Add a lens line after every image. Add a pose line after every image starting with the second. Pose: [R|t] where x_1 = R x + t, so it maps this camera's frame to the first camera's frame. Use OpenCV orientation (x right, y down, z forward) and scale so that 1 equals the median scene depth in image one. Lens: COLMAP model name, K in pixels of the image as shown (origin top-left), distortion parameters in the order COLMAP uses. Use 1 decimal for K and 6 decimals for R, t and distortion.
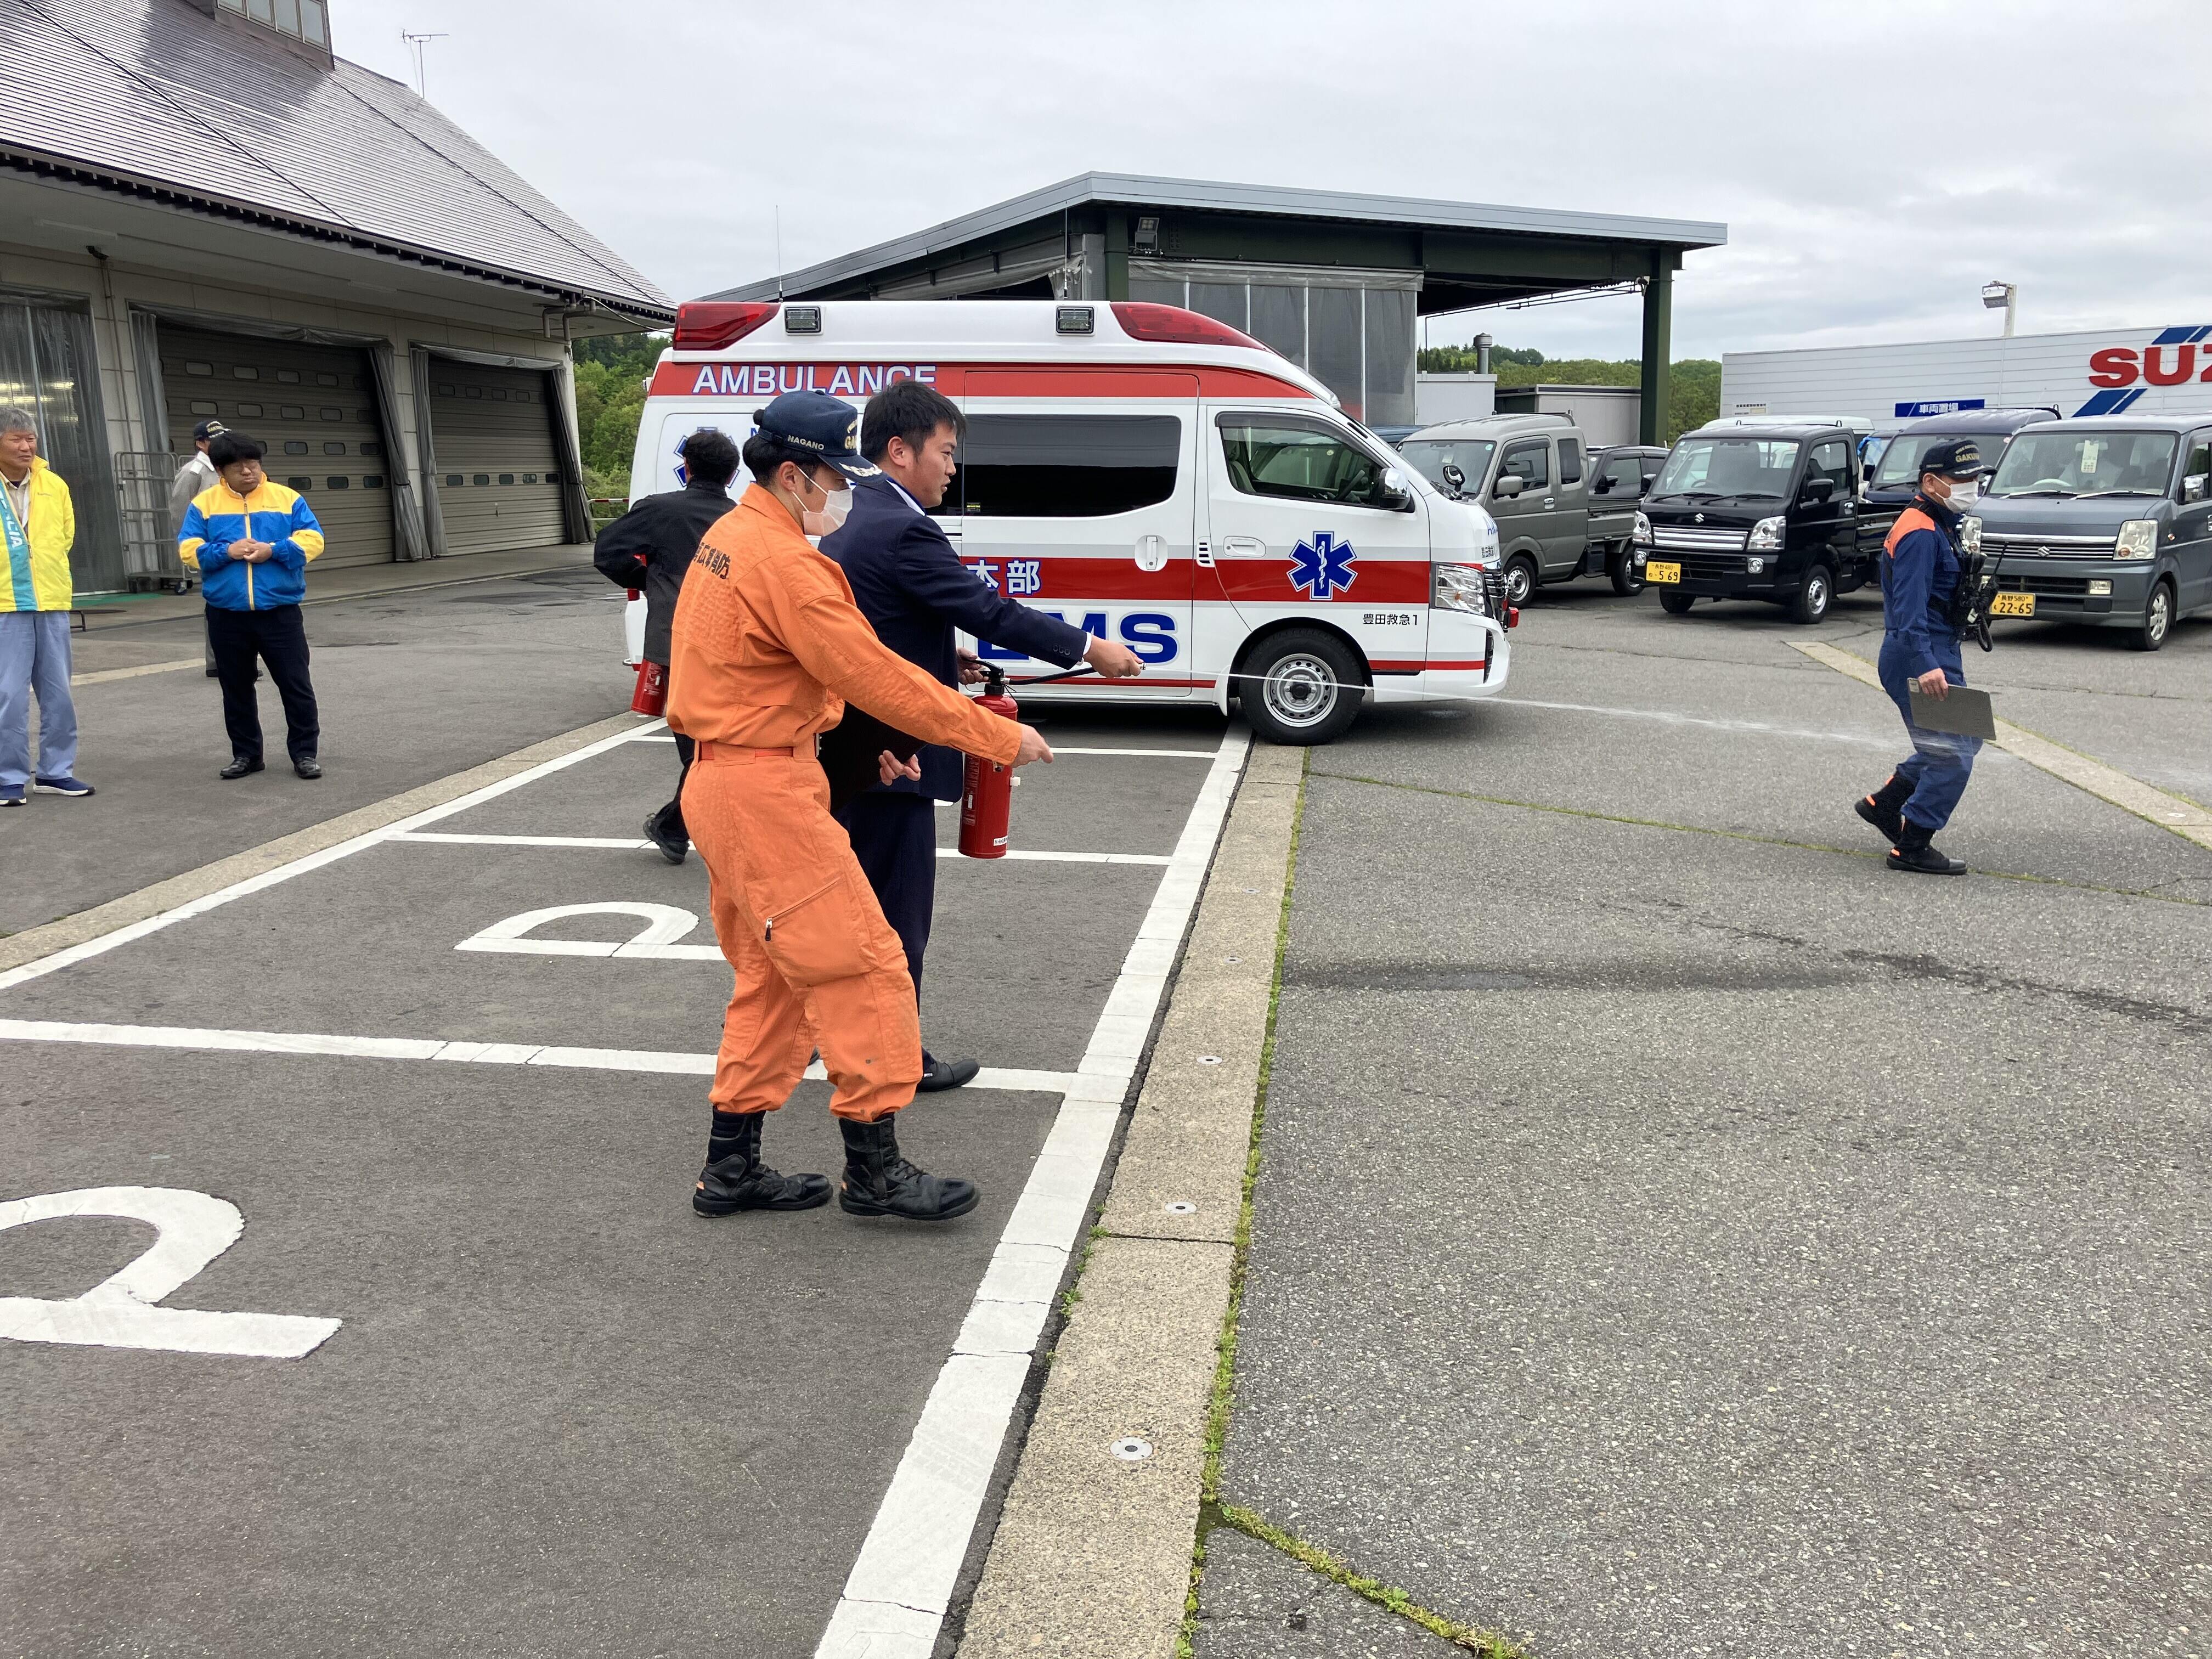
lens RADIAL K [[1843.5, 0, 1093.2], [0, 1843.5, 829.8], [0, 0, 1]] dist [0.027319, -0.042029]
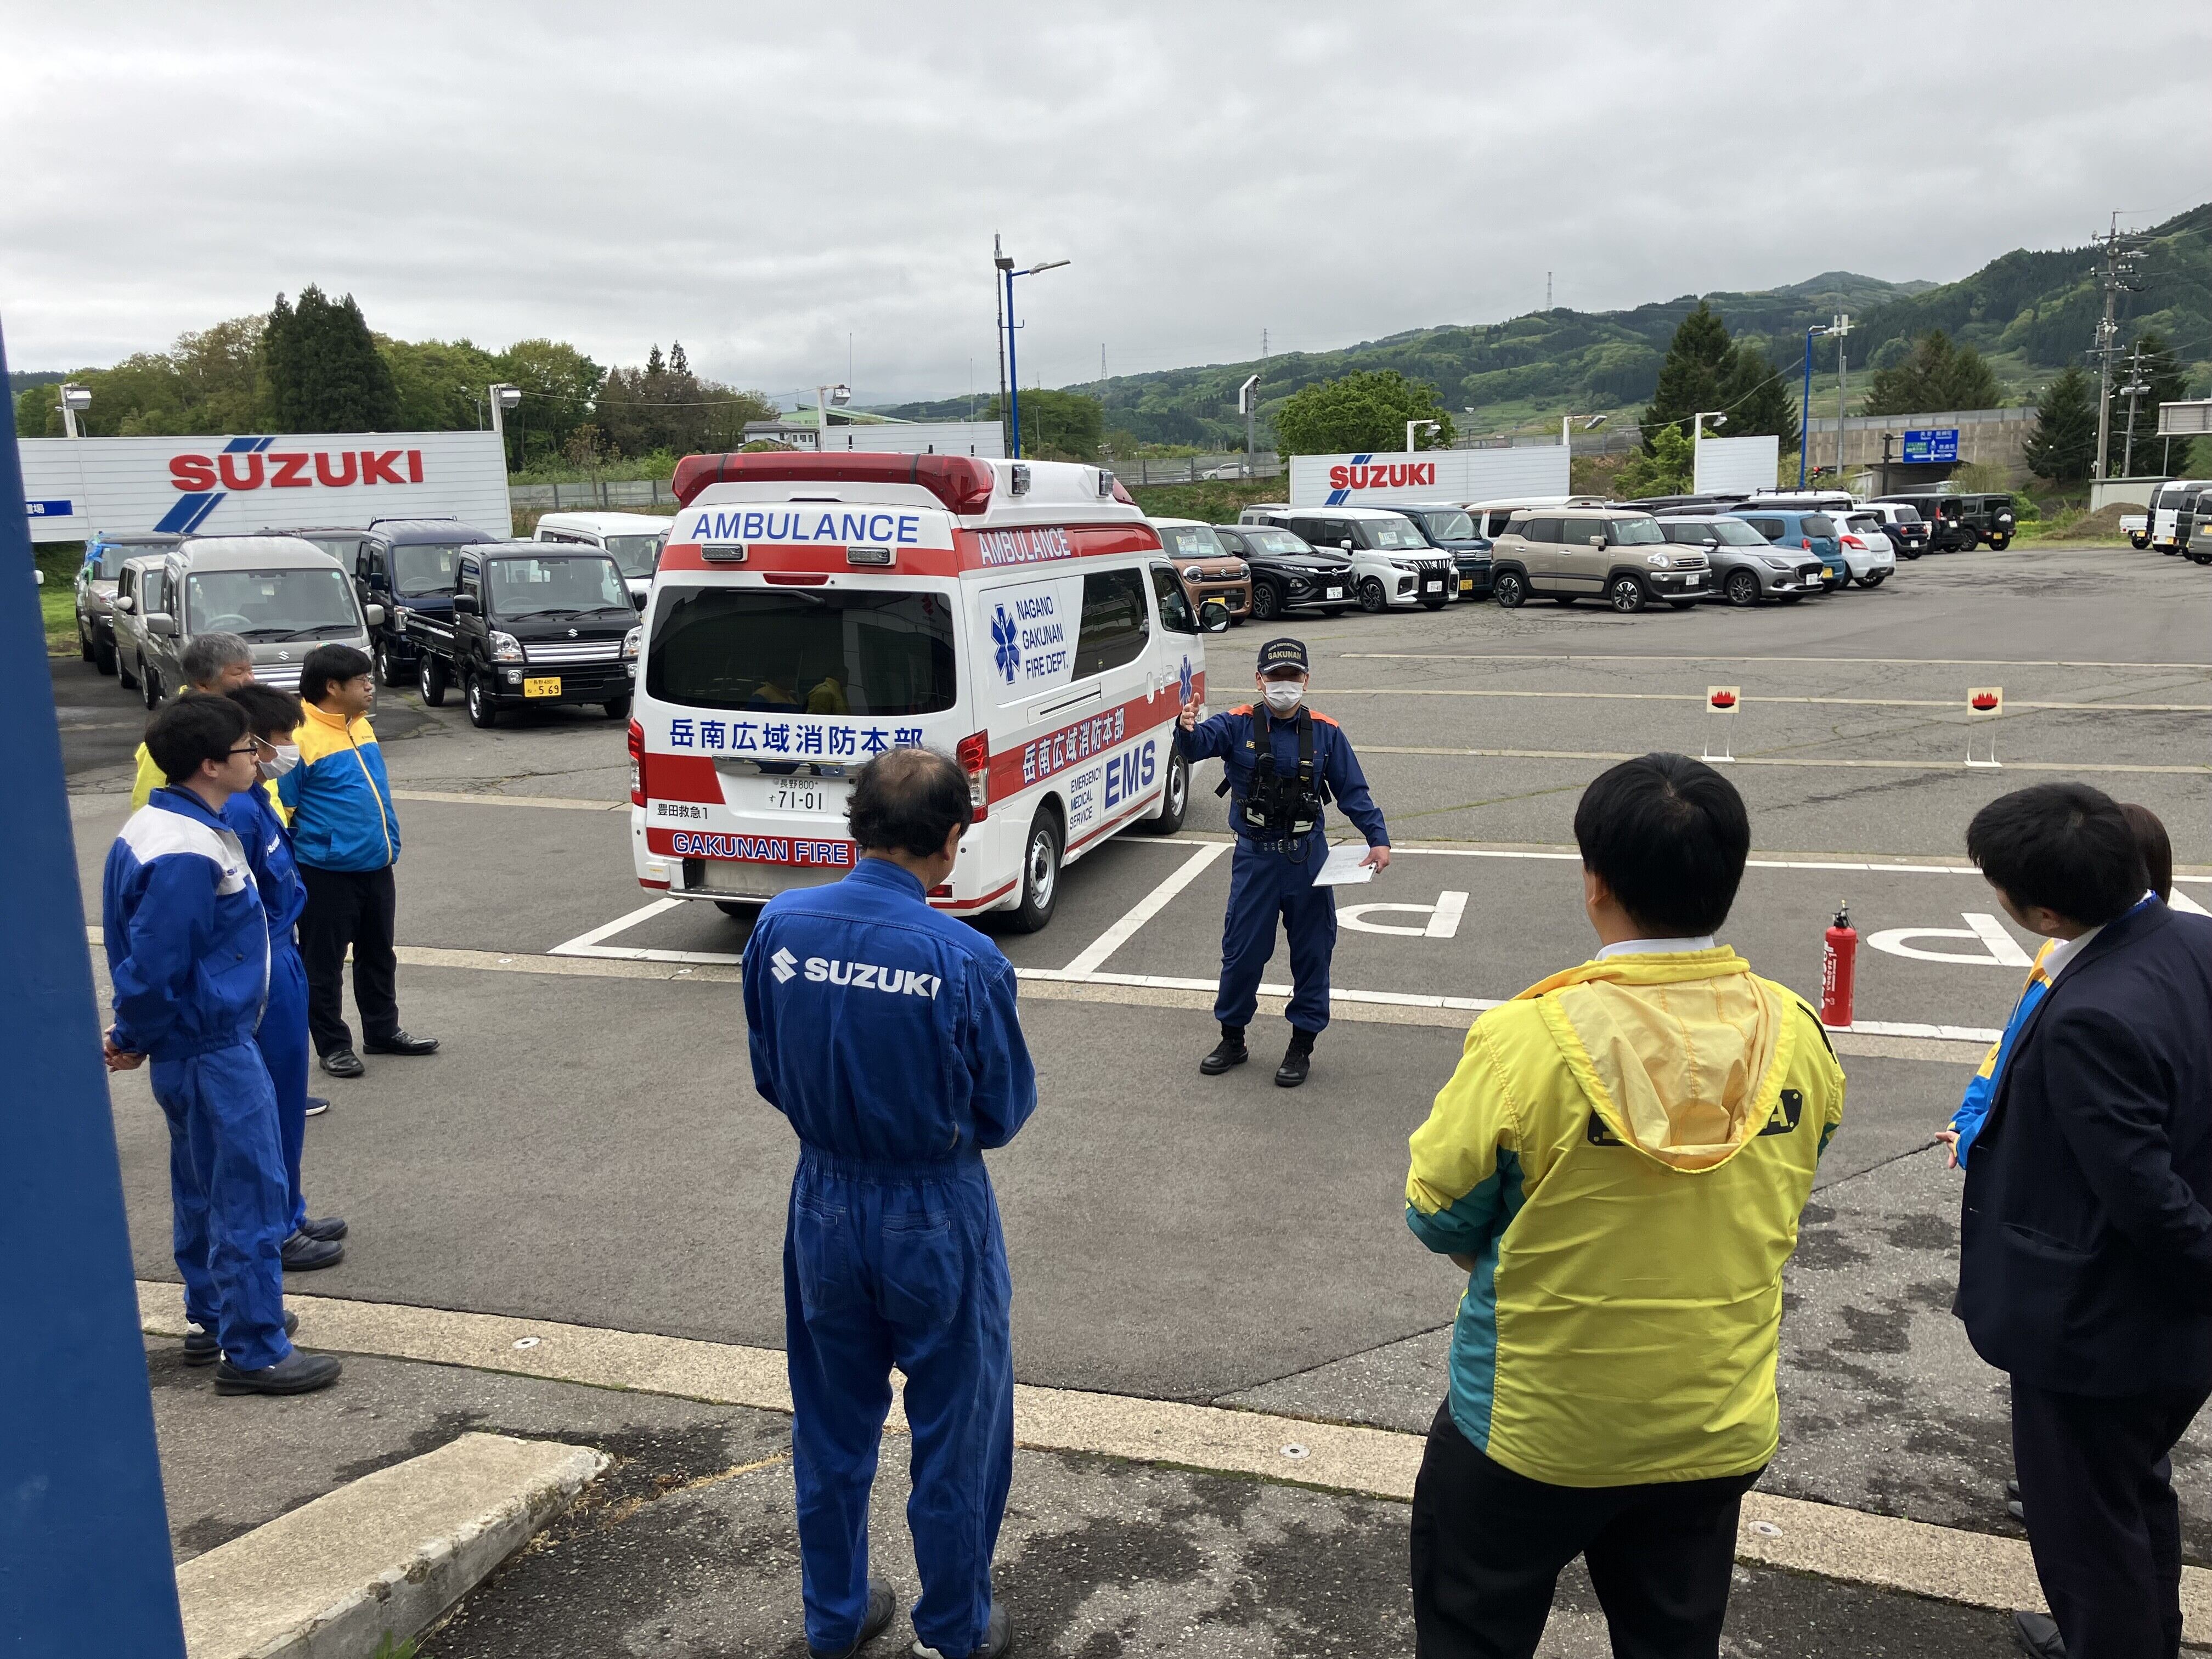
lens RADIAL K [[1843.5, 0, 1035.9], [0, 1843.5, 876.9], [0, 0, 1]] dist [0.027319, -0.042029]
pose [[0.132320, -0.205371, 0.969698, -1.360938], [0.212328, 0.961464, 0.174654, -0.313613], [-0.968199, 0.182783, 0.170827, 1.122246]]
